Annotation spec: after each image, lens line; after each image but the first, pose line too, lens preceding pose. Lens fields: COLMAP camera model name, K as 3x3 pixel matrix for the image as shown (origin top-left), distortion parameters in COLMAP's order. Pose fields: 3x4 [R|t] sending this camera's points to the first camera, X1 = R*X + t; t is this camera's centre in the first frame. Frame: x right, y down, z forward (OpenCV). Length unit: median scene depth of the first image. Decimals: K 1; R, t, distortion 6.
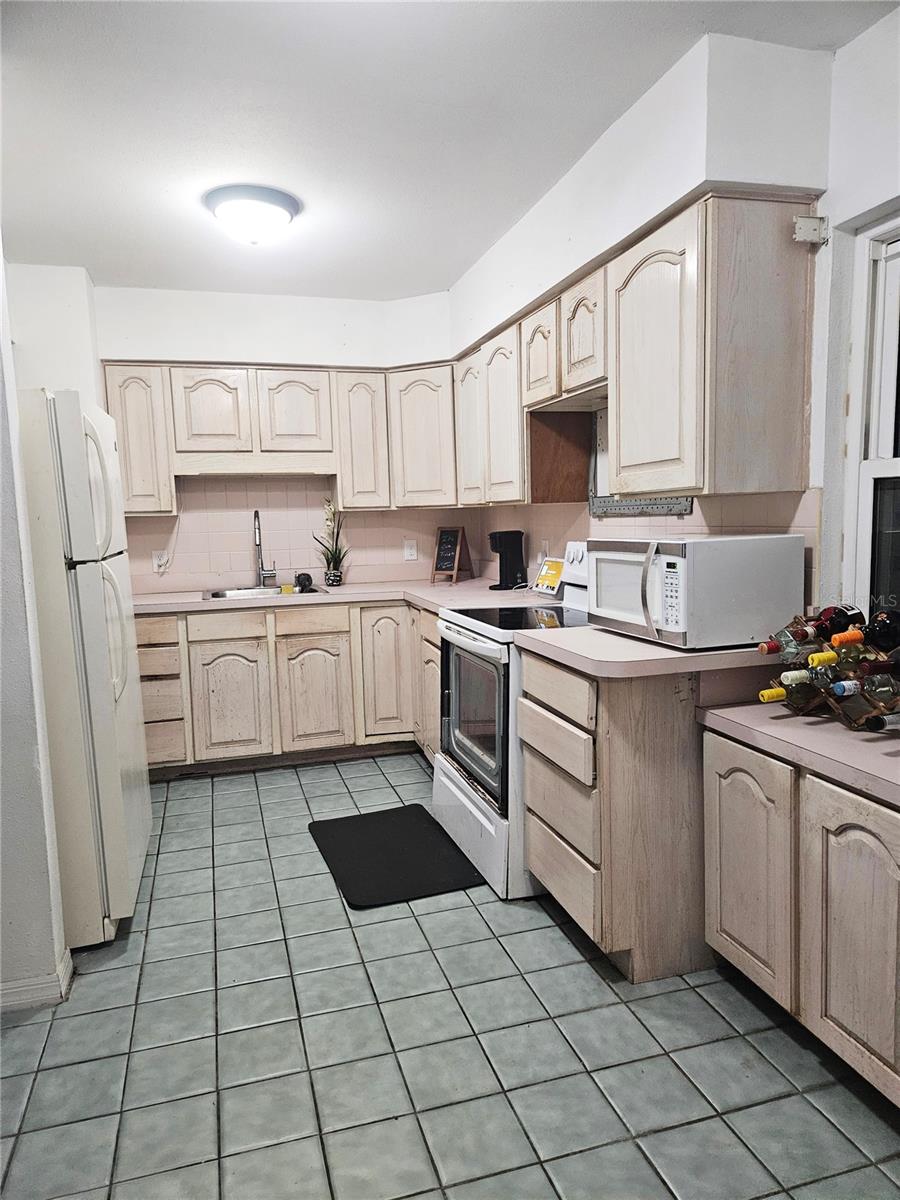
lens RADIAL K [[792.2, 0, 450.0], [0, 792.2, 600.0], [0, 0, 1]] dist [0.084316, -0.078574]
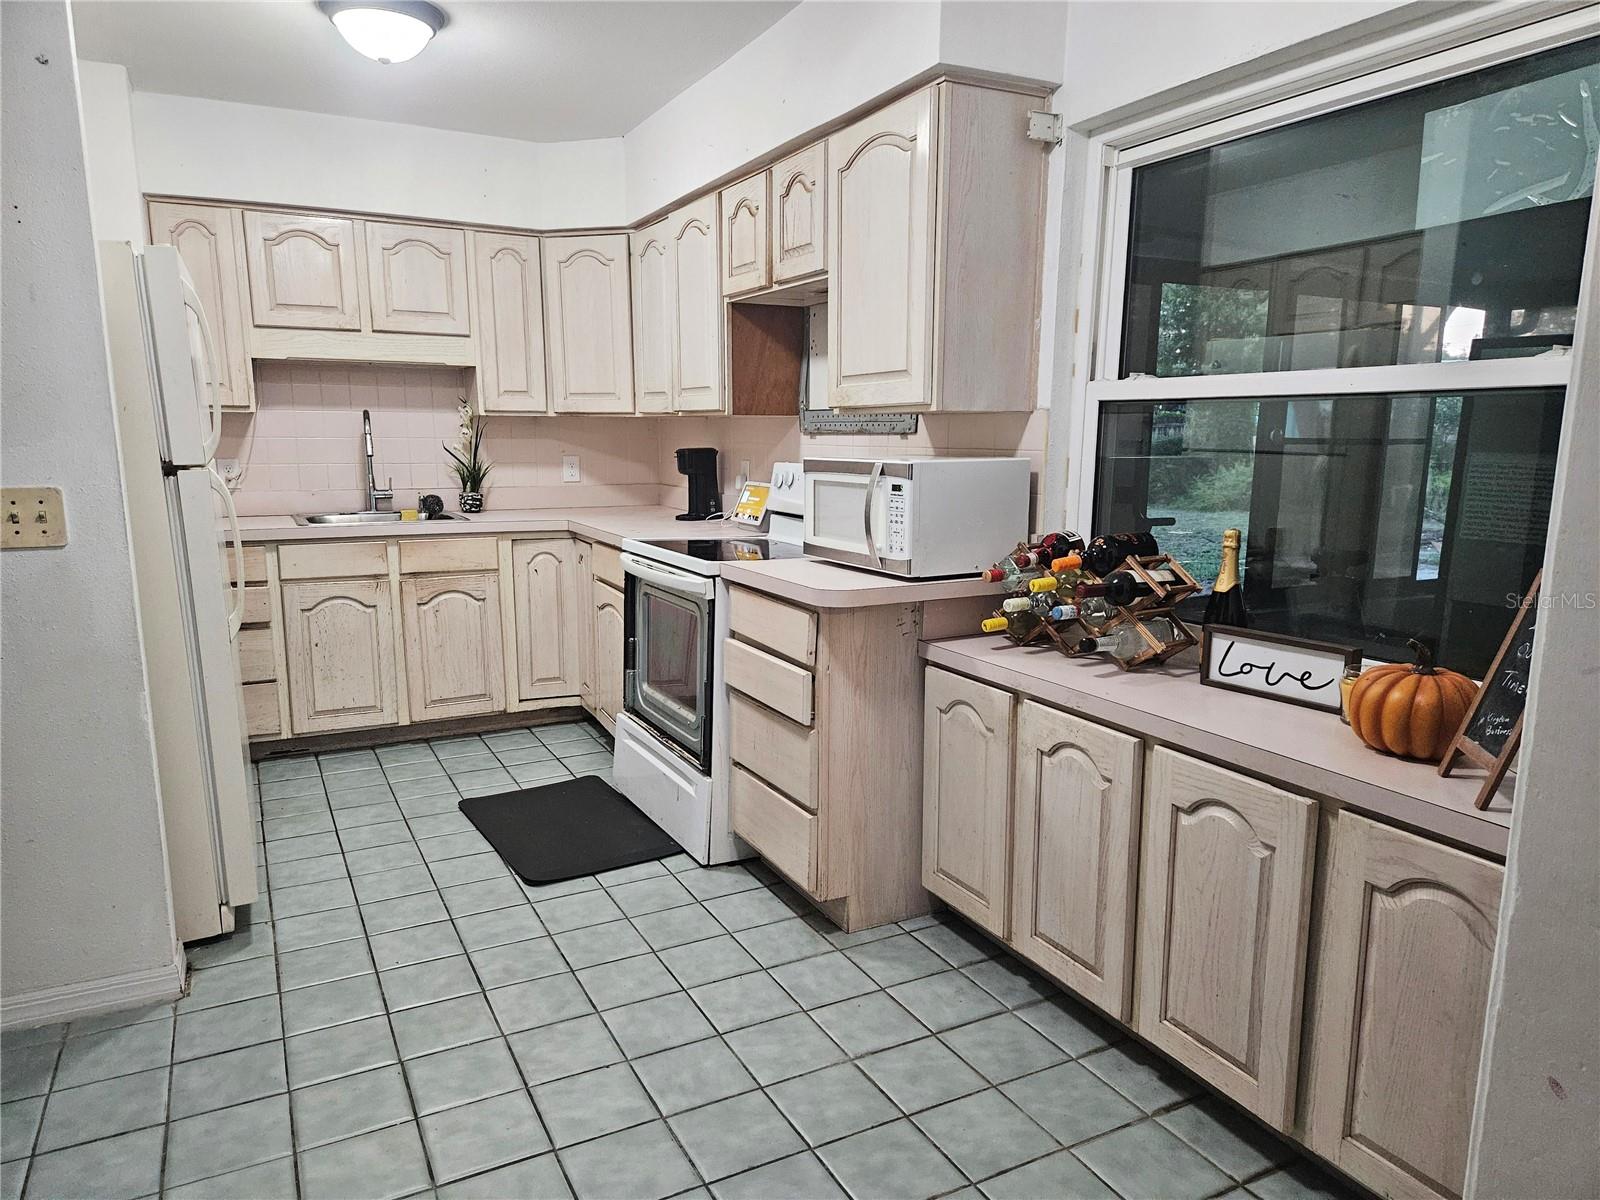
lens RADIAL K [[1056.3, 0, 803.9], [0, 1056.3, 625.4], [0, 0, 1]] dist [0.084316, -0.078574]
pose [[0.979976, -0.004407, 0.199065, -0.068568], [-0.010269, 0.997306, 0.072630, 0.025763], [-0.198849, -0.073220, 0.977291, -0.178288]]
